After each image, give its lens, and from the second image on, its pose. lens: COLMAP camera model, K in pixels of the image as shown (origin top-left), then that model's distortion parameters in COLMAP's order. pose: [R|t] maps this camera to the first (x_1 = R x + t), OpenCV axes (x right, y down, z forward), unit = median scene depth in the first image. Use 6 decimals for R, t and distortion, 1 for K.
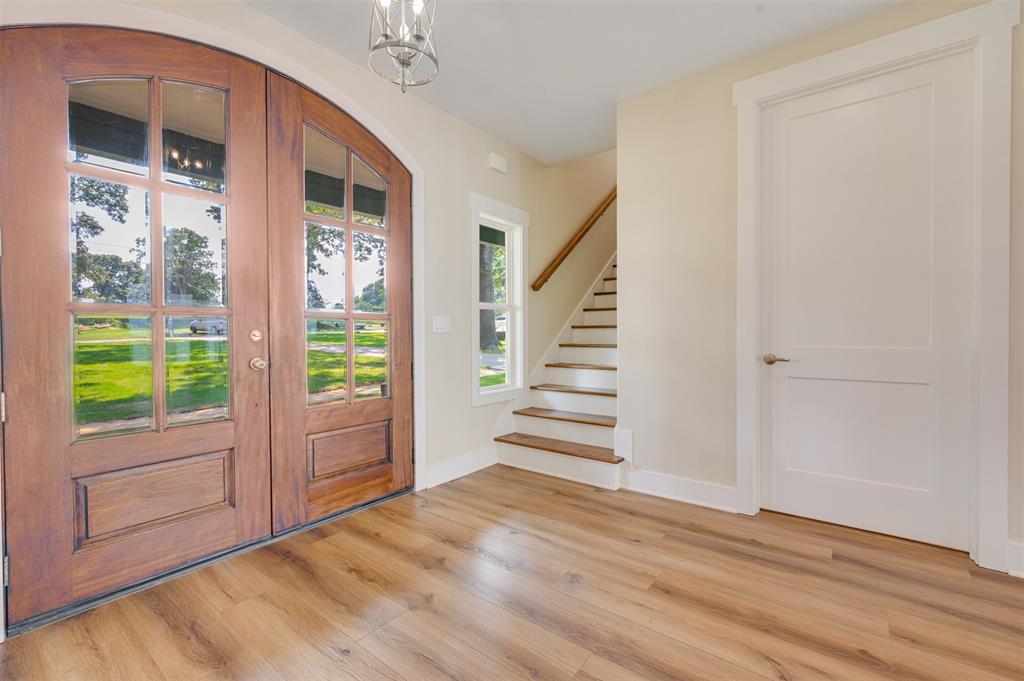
lens RADIAL K [[444.4, 0, 506.4], [0, 444.4, 338.8], [0, 0, 1]] dist [-0.000795, -0.000476]
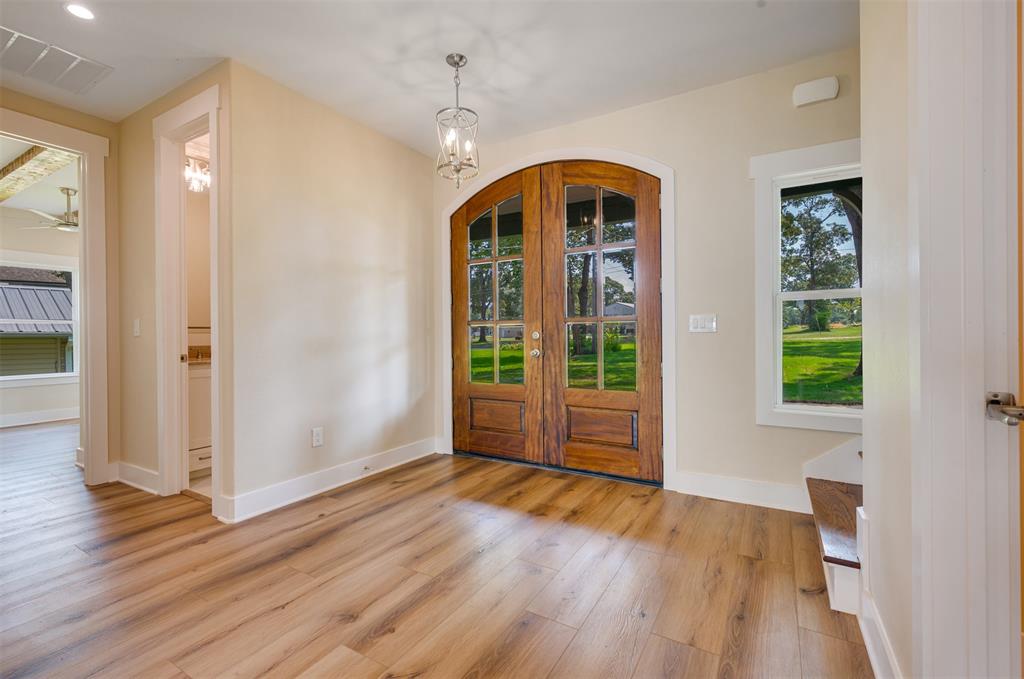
lens RADIAL K [[444.4, 0, 507.6], [0, 444.4, 337.0], [0, 0, 1]] dist [-0.000795, -0.000476]
pose [[0.130848, 0.008044, -0.991370, 0.955010], [-0.006596, 0.999952, 0.007243, -0.010578], [0.991381, 0.005591, 0.130894, 0.649849]]
